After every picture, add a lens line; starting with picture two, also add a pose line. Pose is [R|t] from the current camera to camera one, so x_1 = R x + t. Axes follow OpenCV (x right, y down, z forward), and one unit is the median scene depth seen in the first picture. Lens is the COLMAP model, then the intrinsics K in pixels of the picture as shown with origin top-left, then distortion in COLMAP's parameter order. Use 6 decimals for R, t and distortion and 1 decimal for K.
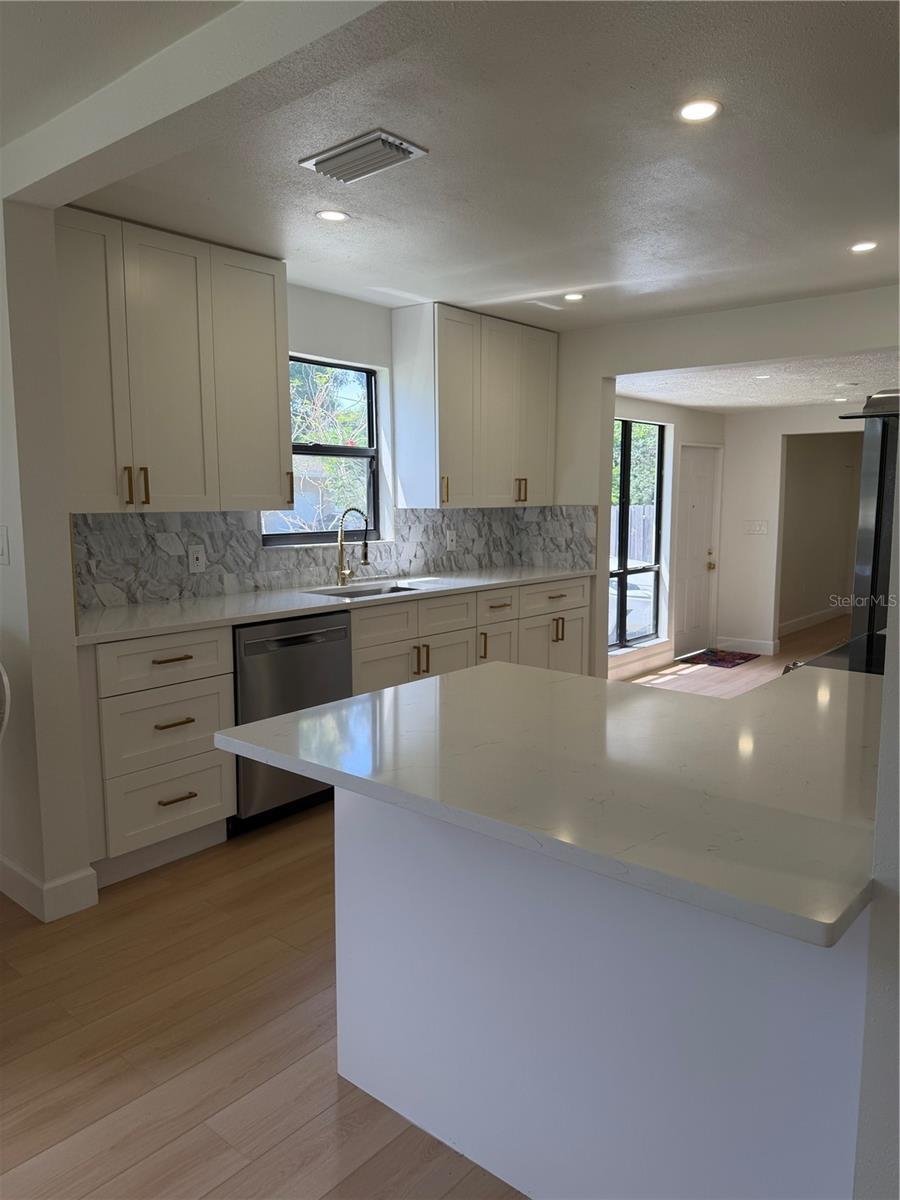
lens RADIAL K [[845.4, 0, 454.8], [0, 845.4, 605.3], [0, 0, 1]] dist [0.120161, -0.001570]
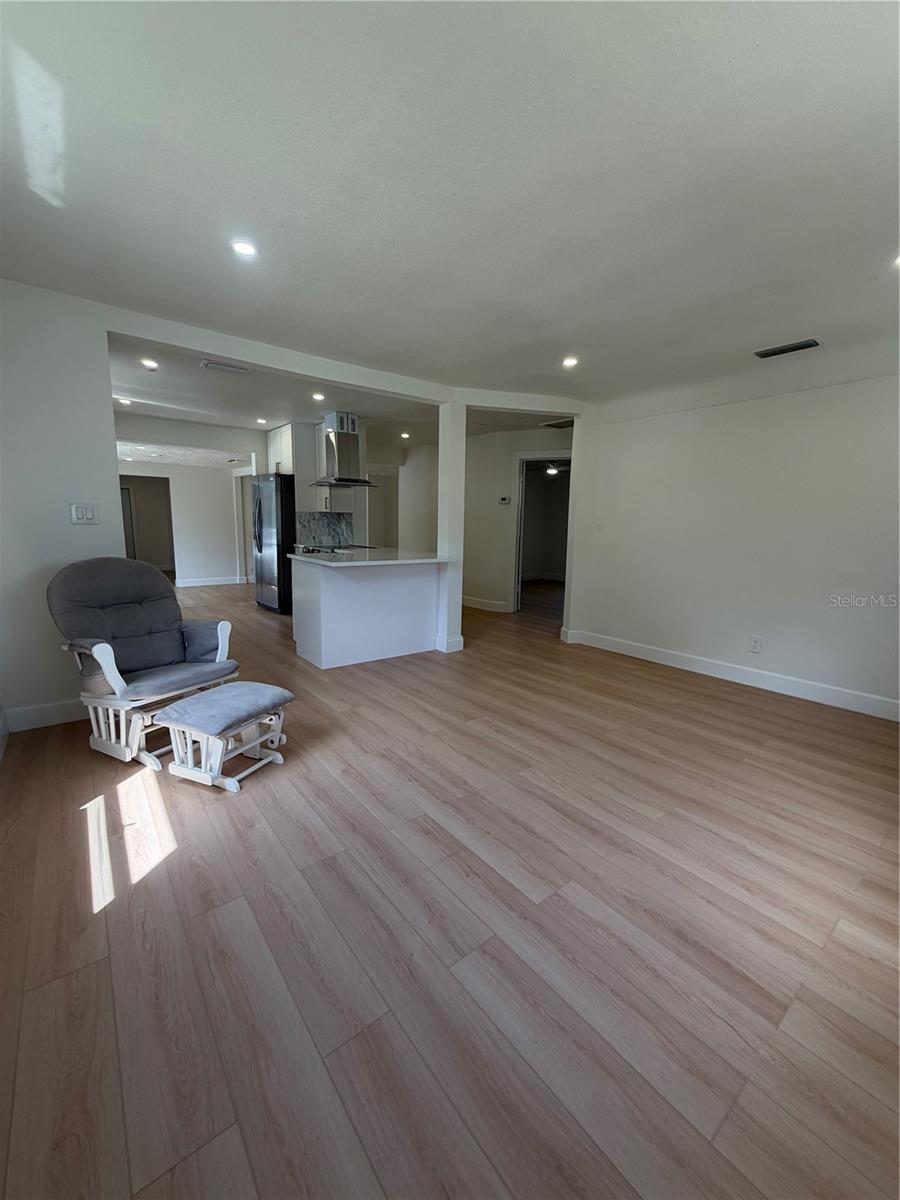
lens RADIAL K [[478.2, 0, 448.3], [0, 478.2, 598.9], [0, 0, 1]] dist [-0.000948, 0.000378]
pose [[0.207226, -0.150804, 0.966600, -0.787305], [0.105068, 0.985763, 0.131269, 0.030812], [-0.972635, 0.074357, 0.220121, 0.038319]]
